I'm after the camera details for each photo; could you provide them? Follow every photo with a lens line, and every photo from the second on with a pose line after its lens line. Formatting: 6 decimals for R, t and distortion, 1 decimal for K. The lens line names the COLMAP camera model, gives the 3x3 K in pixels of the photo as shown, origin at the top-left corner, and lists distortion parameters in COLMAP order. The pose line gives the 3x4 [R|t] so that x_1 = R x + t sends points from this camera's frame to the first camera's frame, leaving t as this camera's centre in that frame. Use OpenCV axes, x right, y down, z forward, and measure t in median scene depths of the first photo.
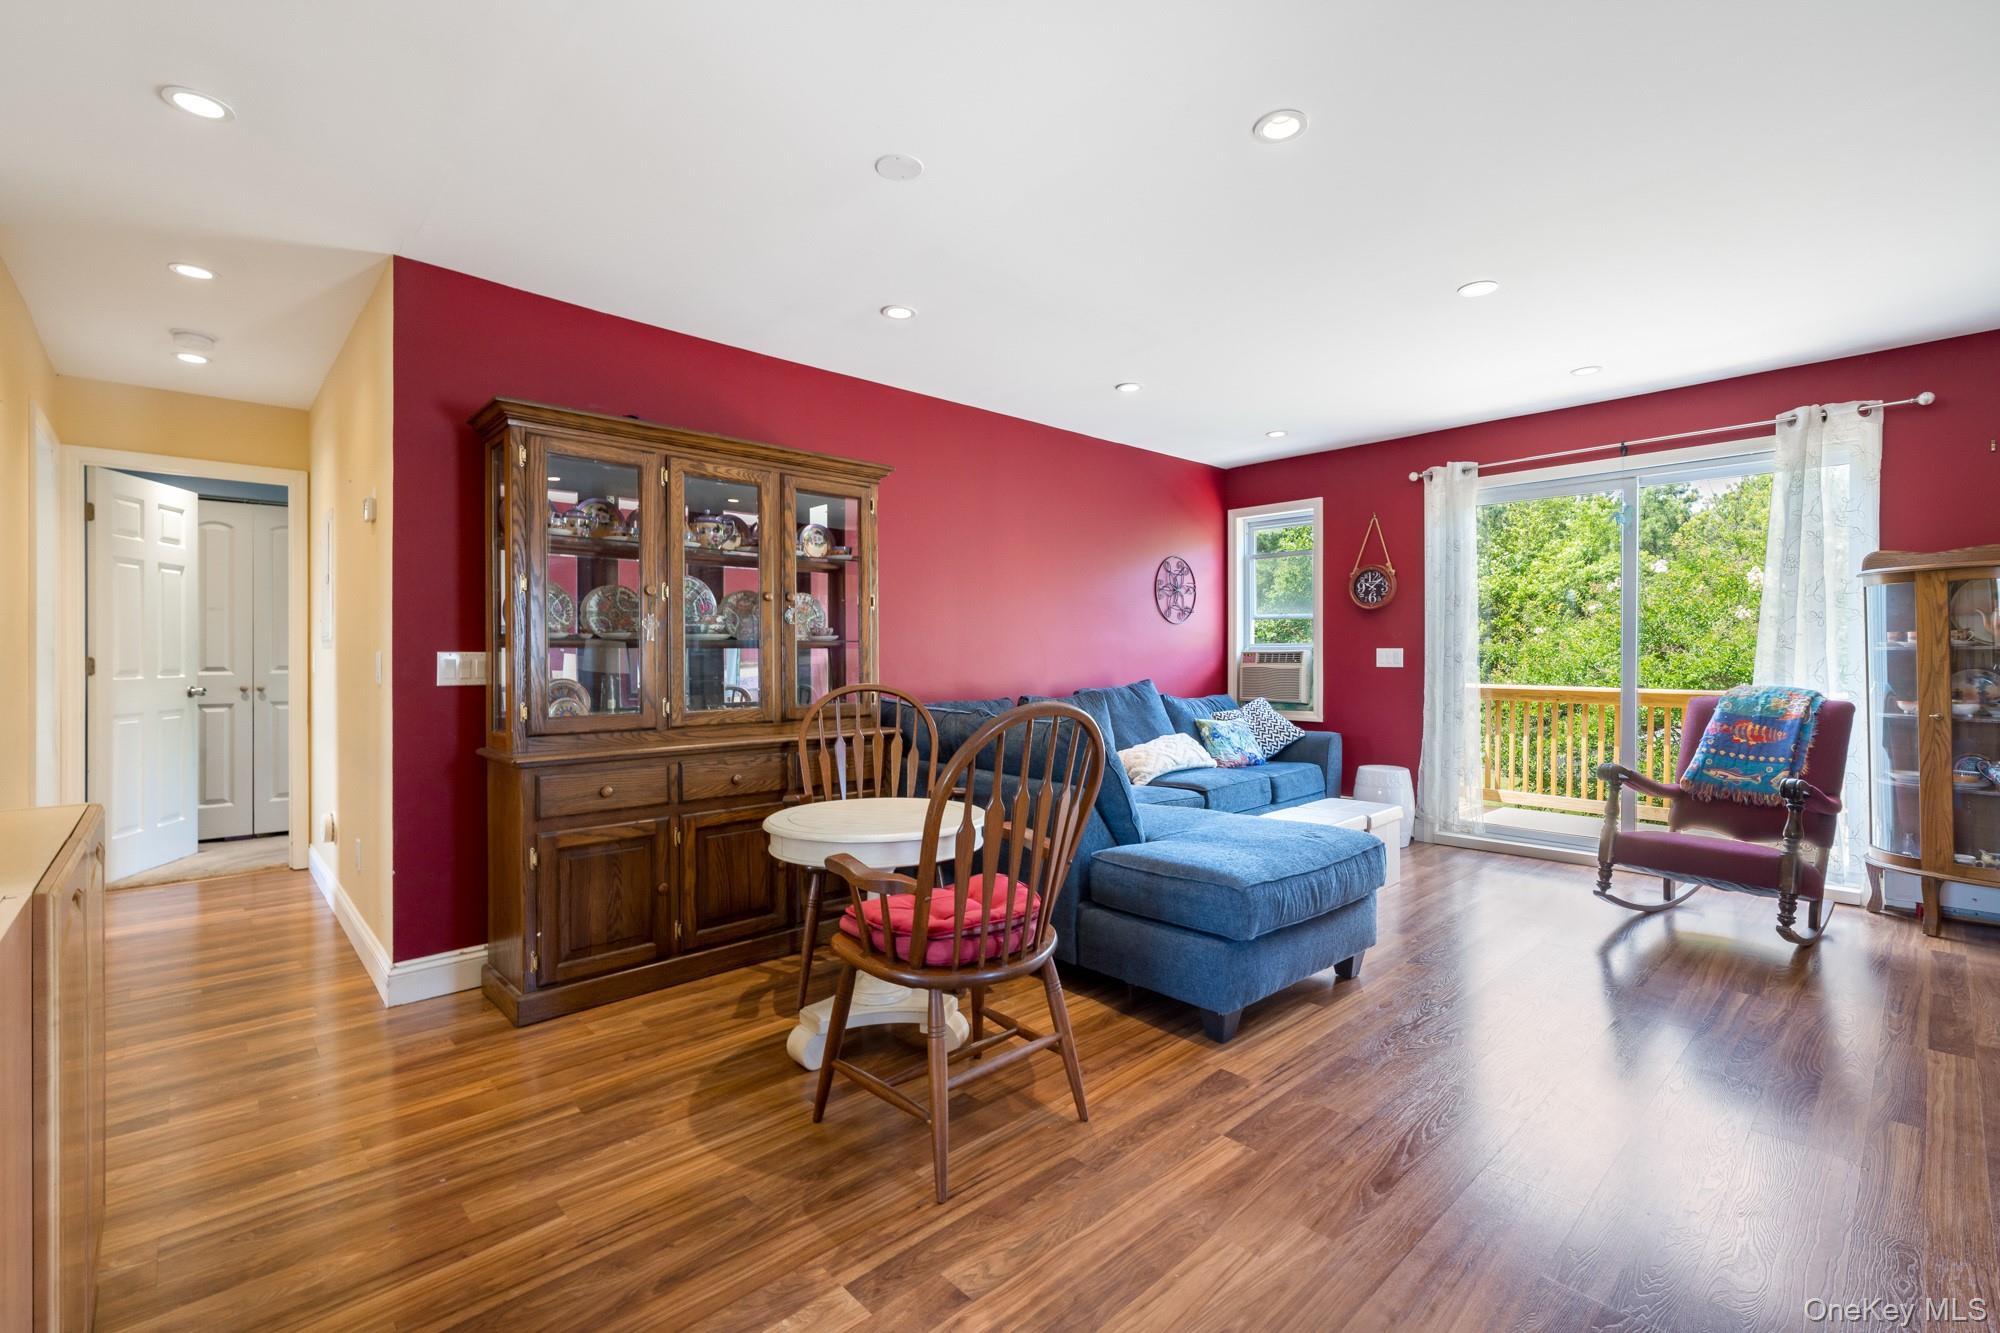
lens RADIAL K [[884.3, 0, 1002.6], [0, 884.3, 652.7], [0, 0, 1]] dist [-0.000283, -0.000041]
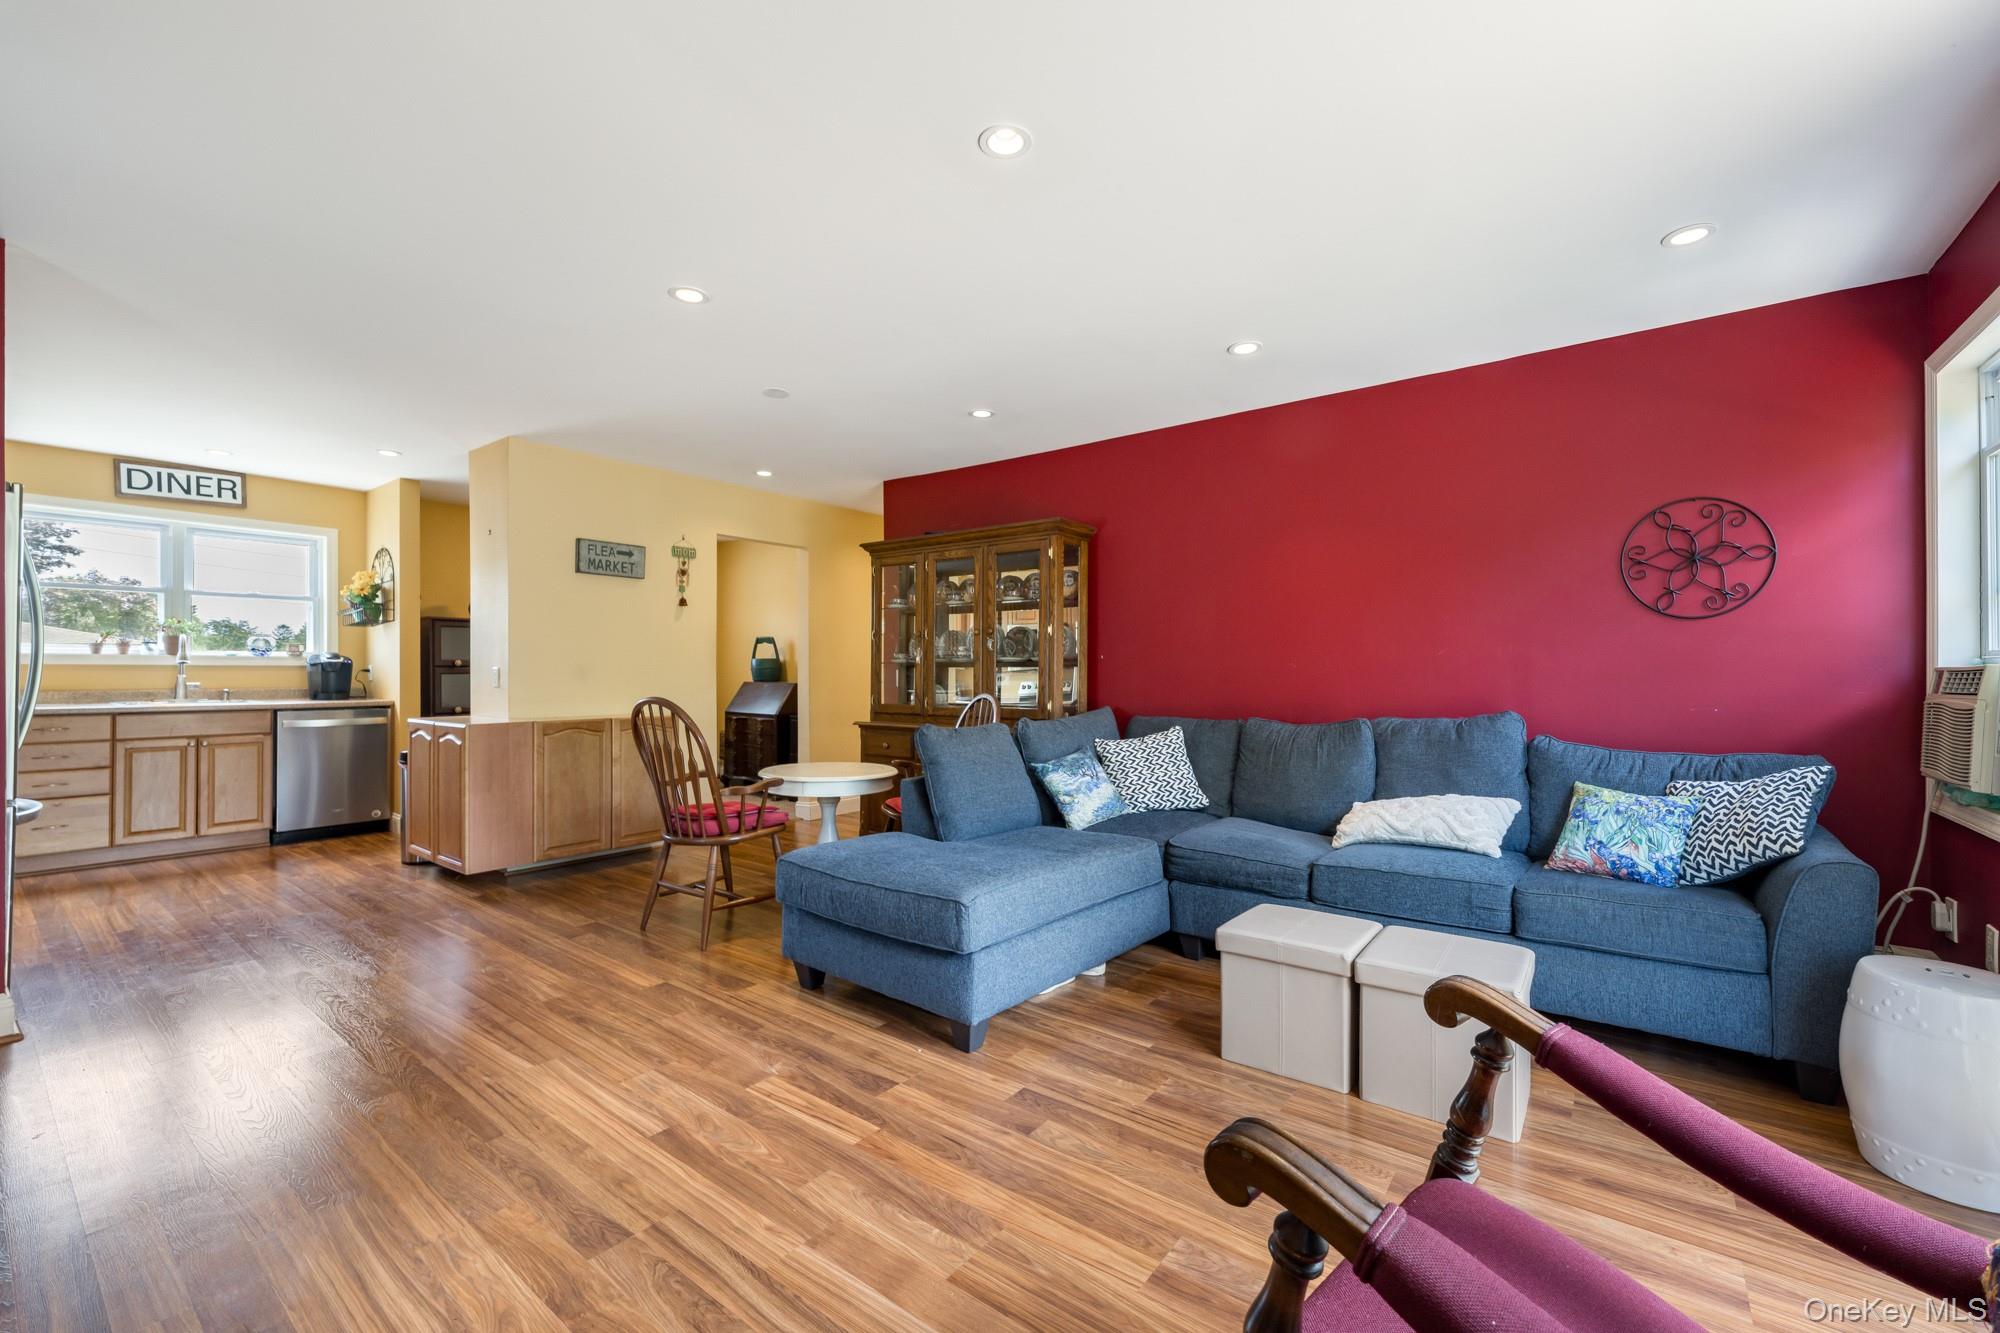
lens RADIAL K [[798.8, 0, 1000.0], [0, 798.8, 666.5], [0, 0, 1]] dist [0.000445, 0.000035]
pose [[0.162493, -0.006365, -0.986689, 0.977567], [-0.002292, 0.999974, -0.006828, 0.002363], [0.986707, 0.003371, 0.162474, 0.764497]]
